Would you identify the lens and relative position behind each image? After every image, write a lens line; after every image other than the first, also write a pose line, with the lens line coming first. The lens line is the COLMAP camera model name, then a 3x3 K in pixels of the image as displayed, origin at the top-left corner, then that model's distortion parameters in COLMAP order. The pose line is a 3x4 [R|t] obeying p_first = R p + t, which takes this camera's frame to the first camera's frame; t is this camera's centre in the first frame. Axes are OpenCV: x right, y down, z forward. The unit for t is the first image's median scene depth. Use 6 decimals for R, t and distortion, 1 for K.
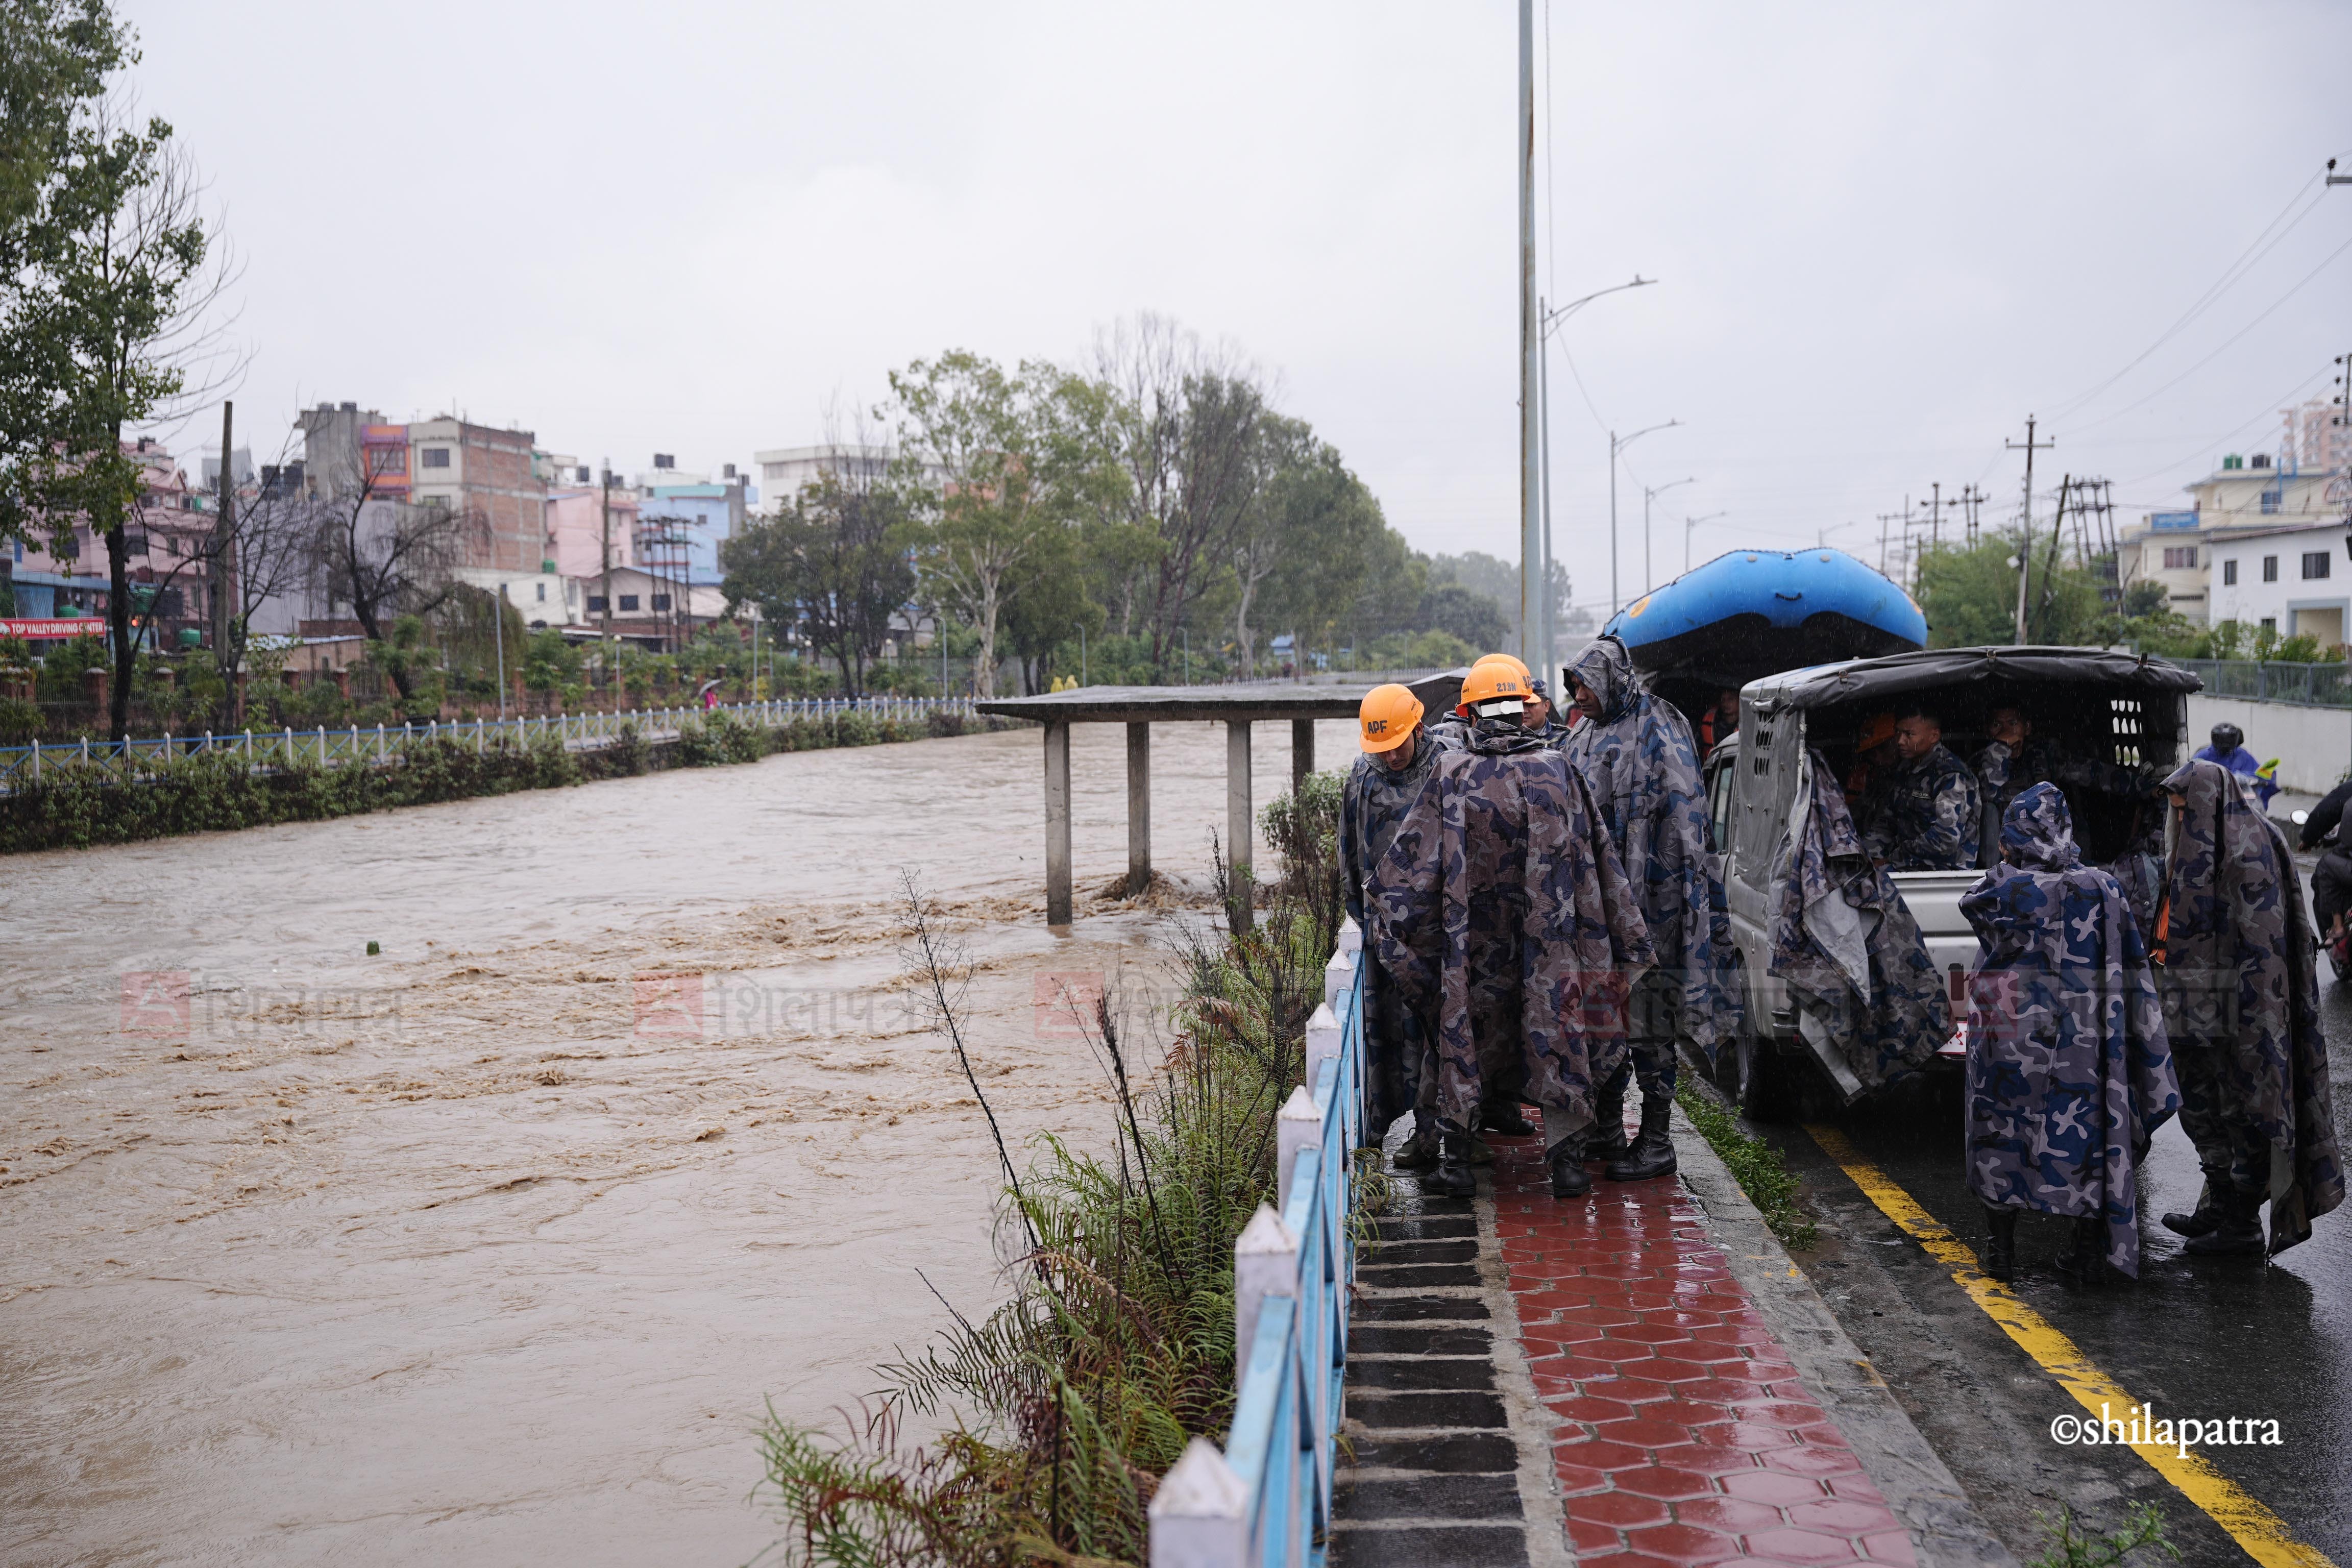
lens RADIAL K [[2644.5, 0, 1178.7], [0, 2644.5, 706.6], [0, 0, 1]] dist [0.105419, 0.010355]
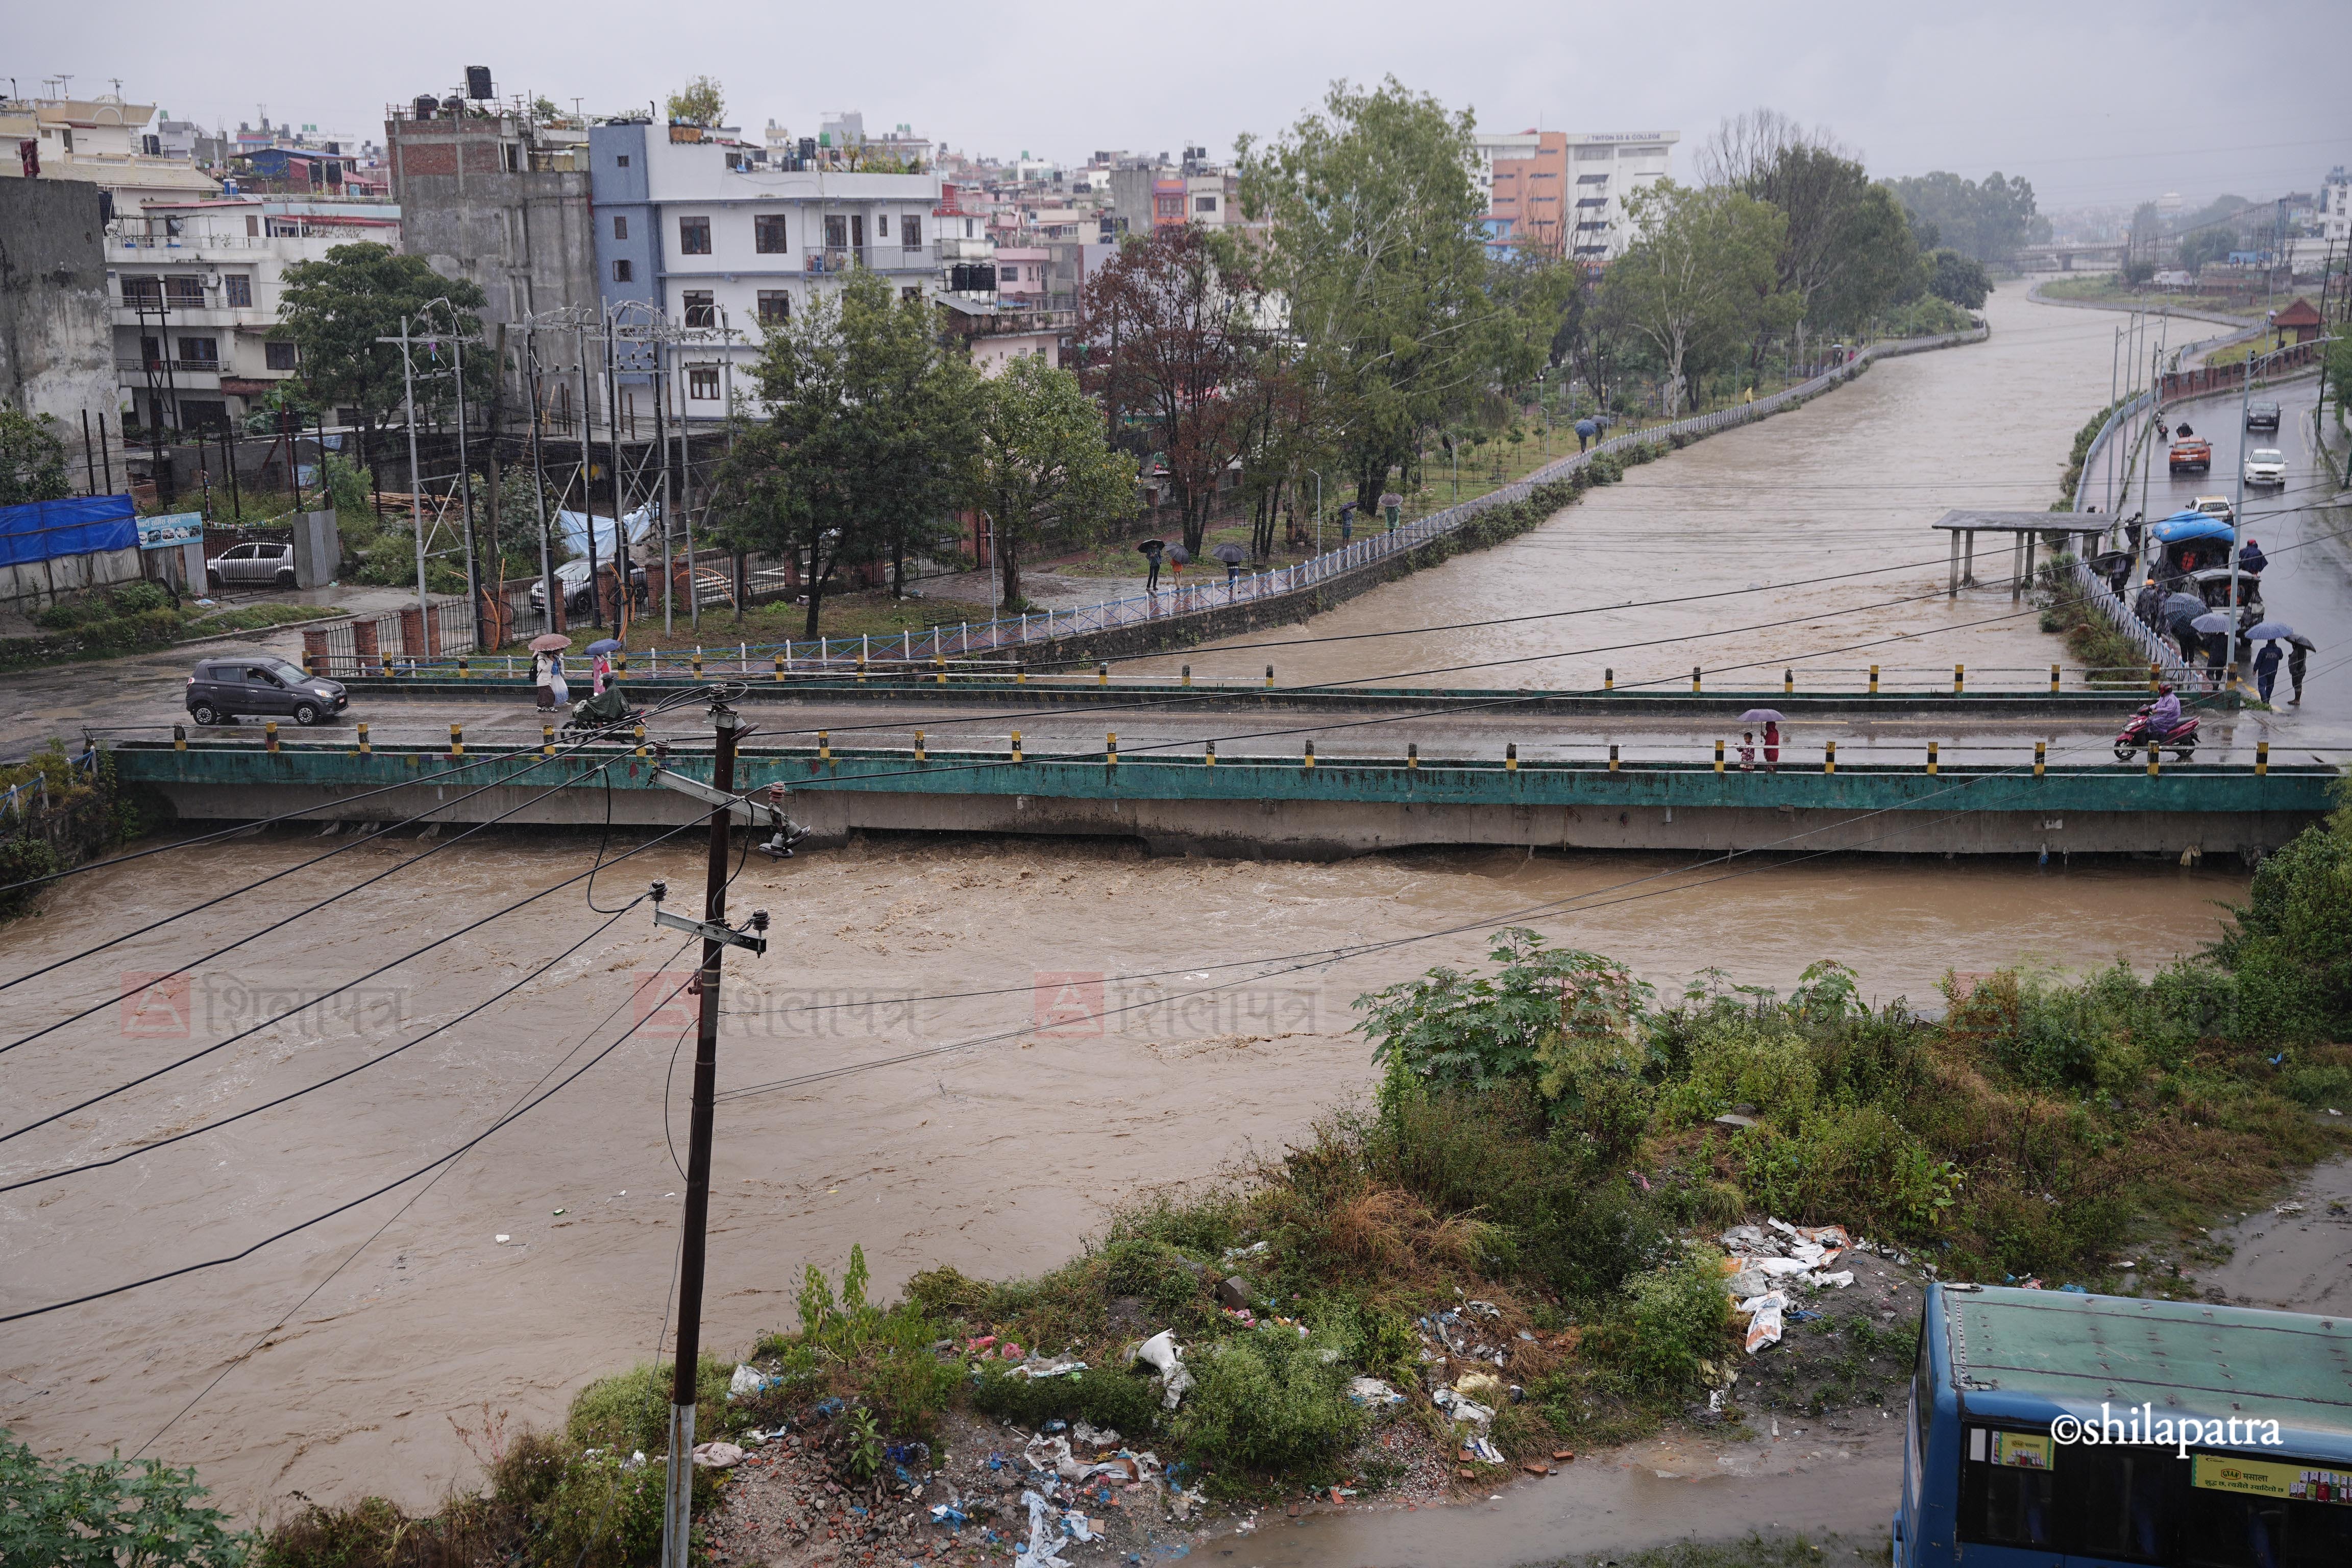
lens RADIAL K [[2682.7, 0, 1176.0], [0, 2682.7, 784.0], [0, 0, 1]] dist [0.085503, 0.229257]
pose [[0.989669, 0.024475, -0.141265, -0.131180], [0.001486, 0.983517, 0.180808, -0.073647], [0.143362, -0.179150, 0.973320, -0.600185]]
